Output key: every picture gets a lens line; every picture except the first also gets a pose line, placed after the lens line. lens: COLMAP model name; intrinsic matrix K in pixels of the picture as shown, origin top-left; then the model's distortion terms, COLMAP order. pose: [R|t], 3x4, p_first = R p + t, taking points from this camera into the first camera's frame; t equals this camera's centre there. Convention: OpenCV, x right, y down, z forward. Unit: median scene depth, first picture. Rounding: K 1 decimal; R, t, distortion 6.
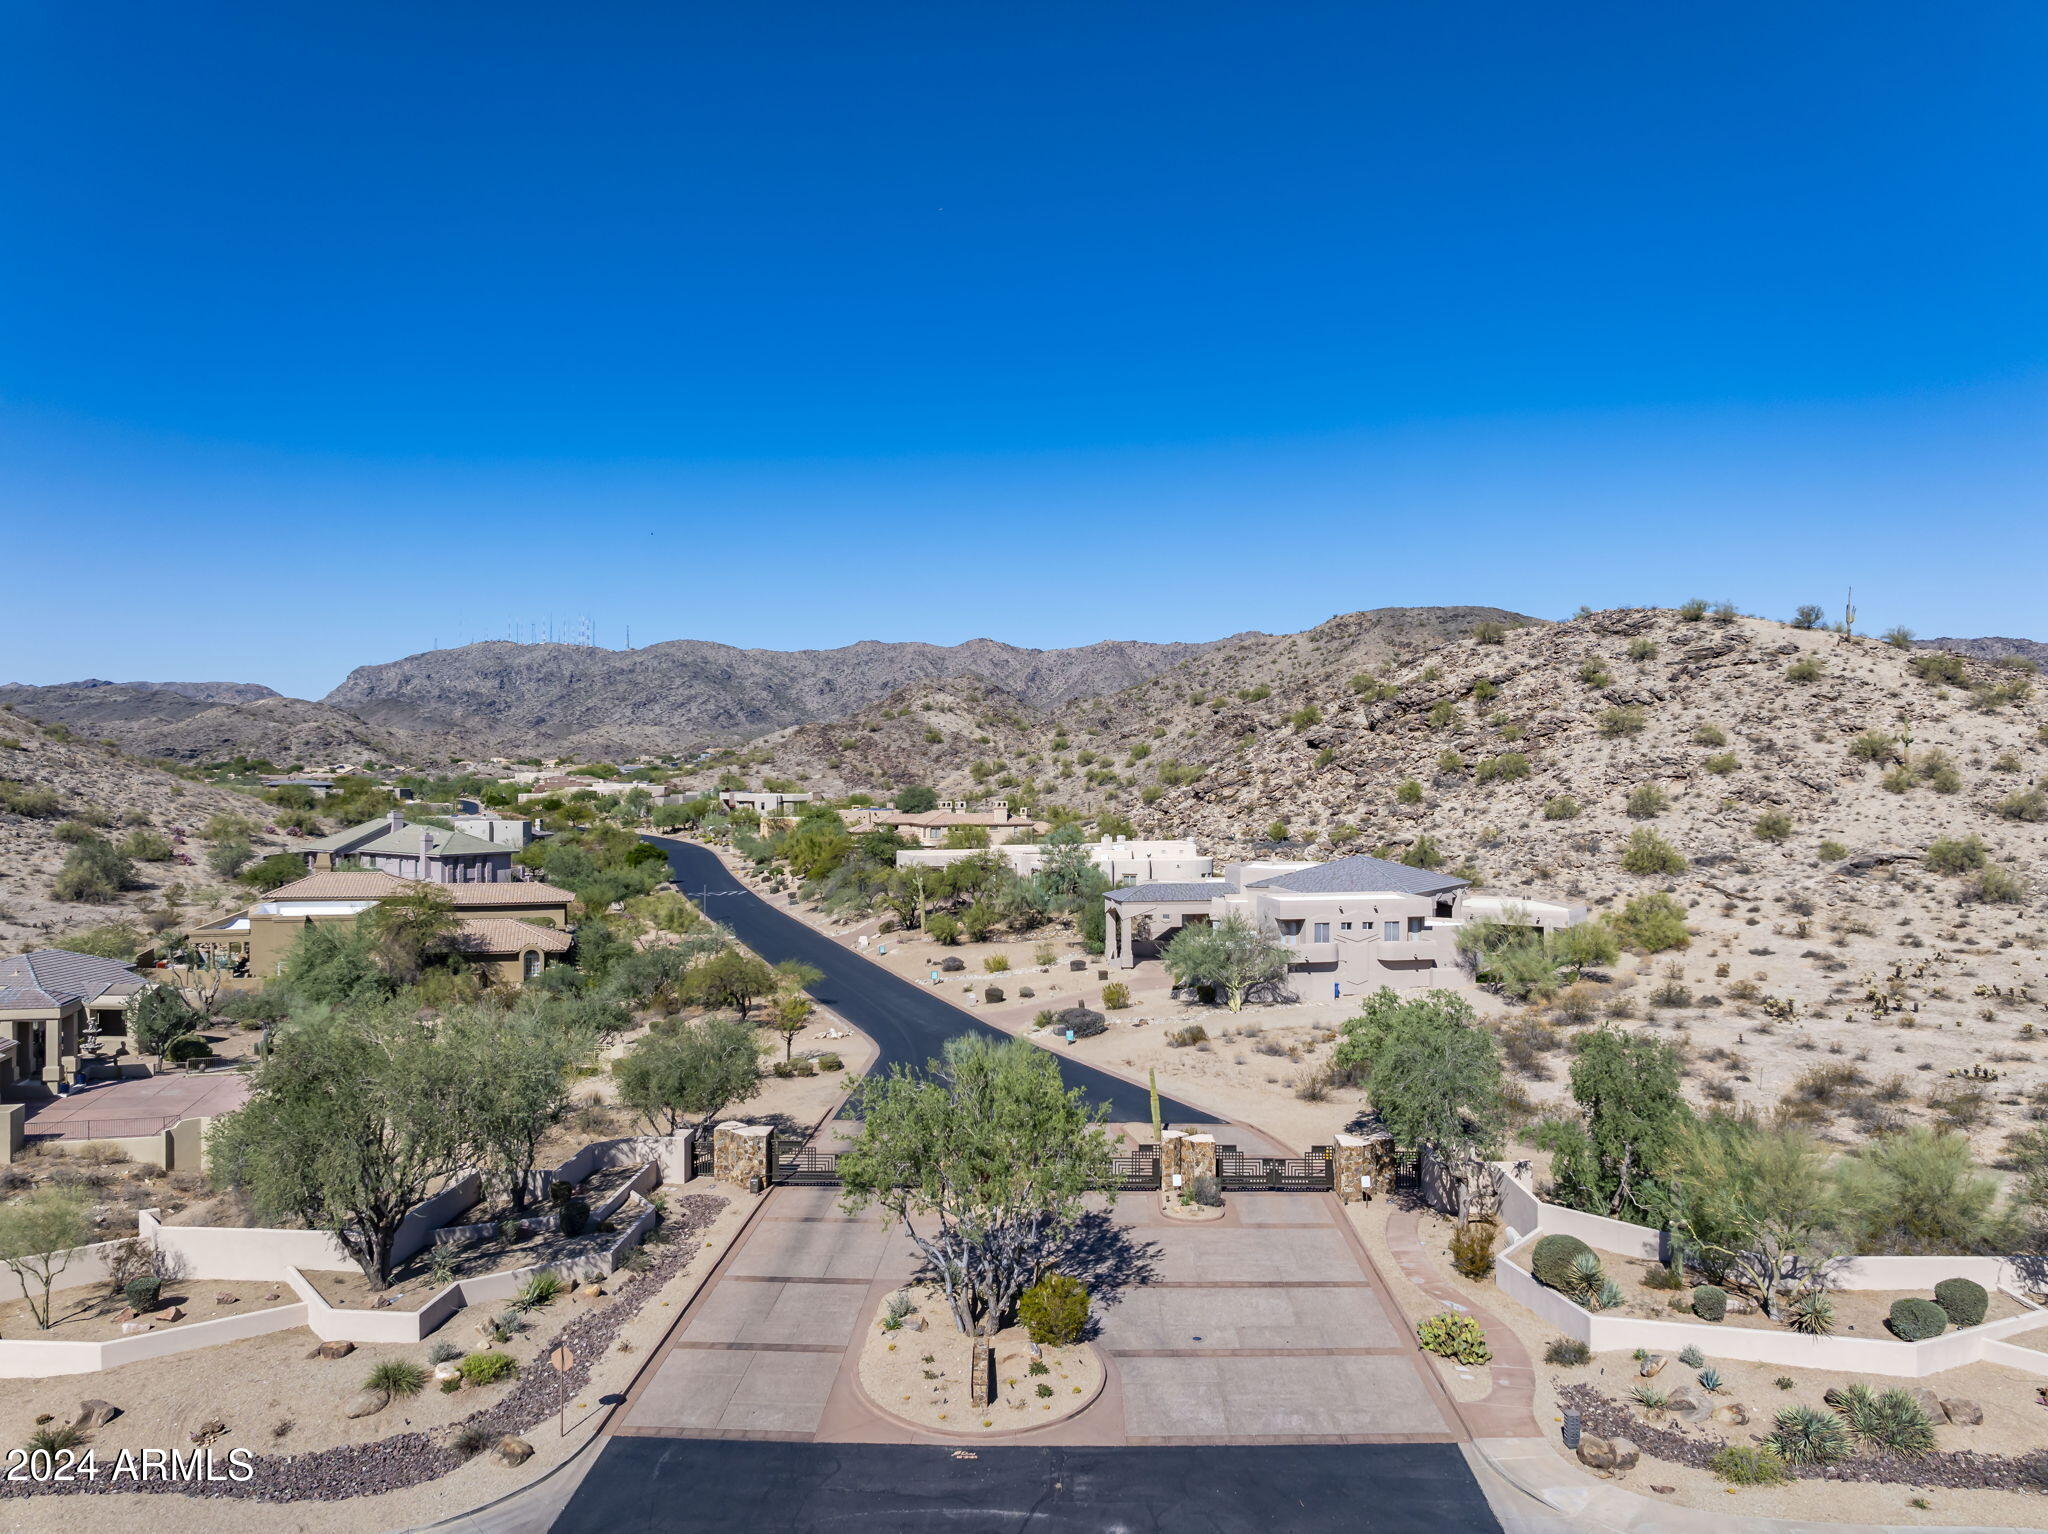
lens RADIAL K [[1438.0, 0, 1024.3], [0, 1438.0, 765.4], [0, 0, 1]] dist [-0.042007, -0.000489]
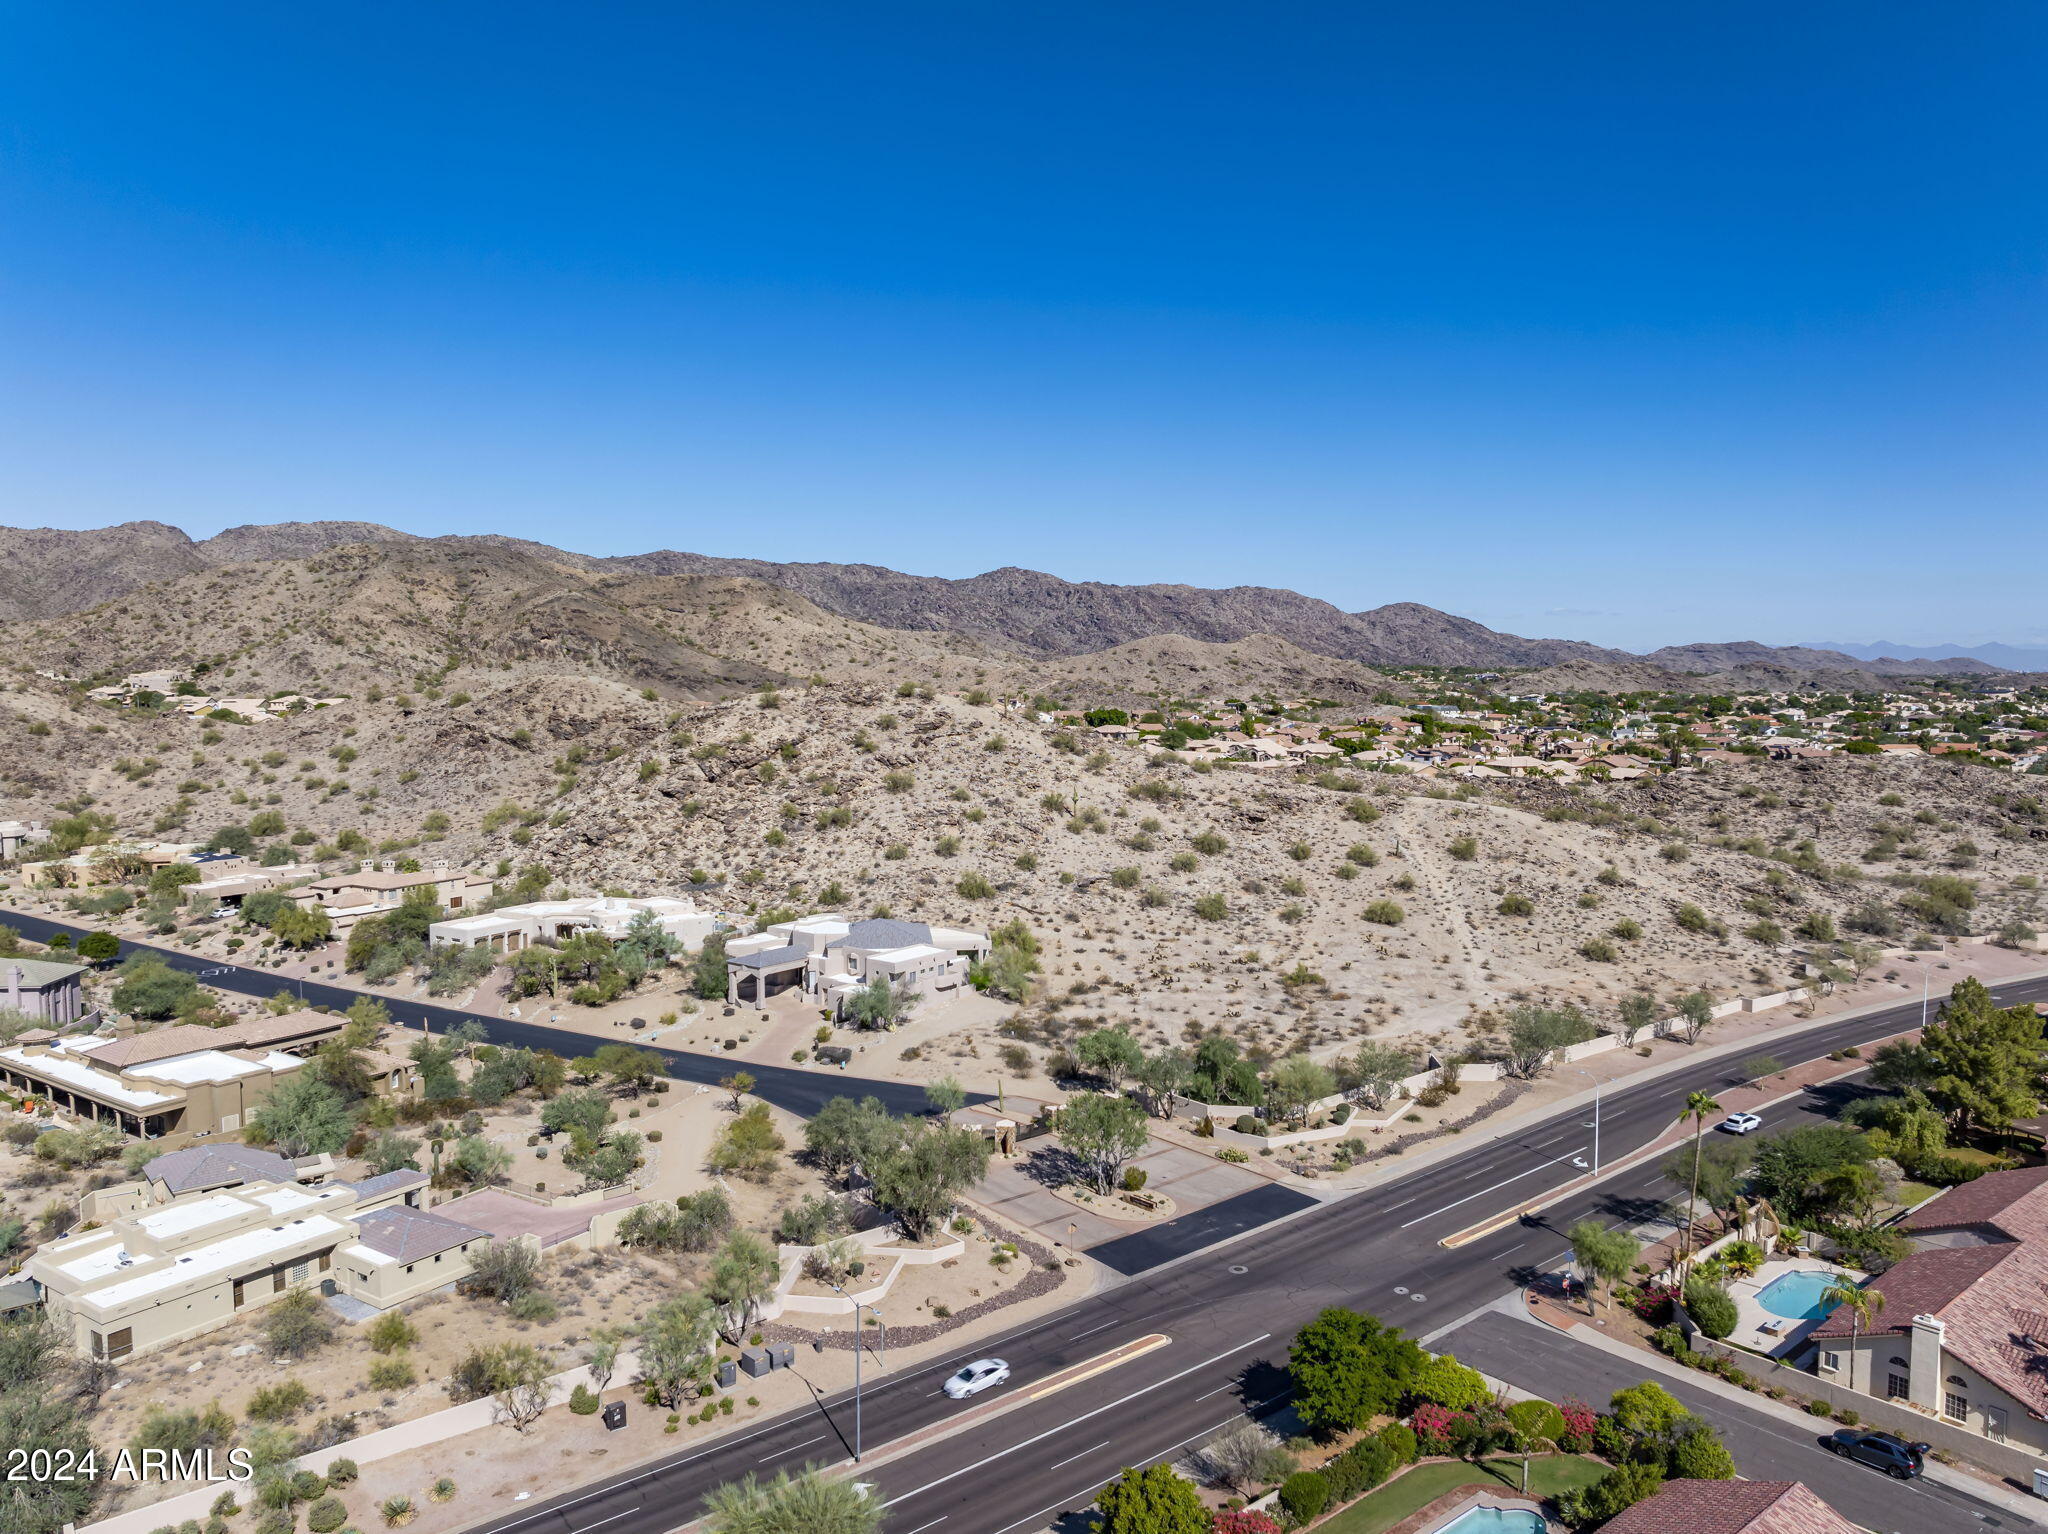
lens RADIAL K [[1438.0, 0, 1027.1], [0, 1438.0, 761.3], [0, 0, 1]] dist [-0.042007, -0.000489]
pose [[0.746676, -0.045645, 0.663620, -0.462807], [-0.000199, 0.997628, 0.068843, -0.147425], [-0.665188, -0.051535, 0.744895, -0.212618]]
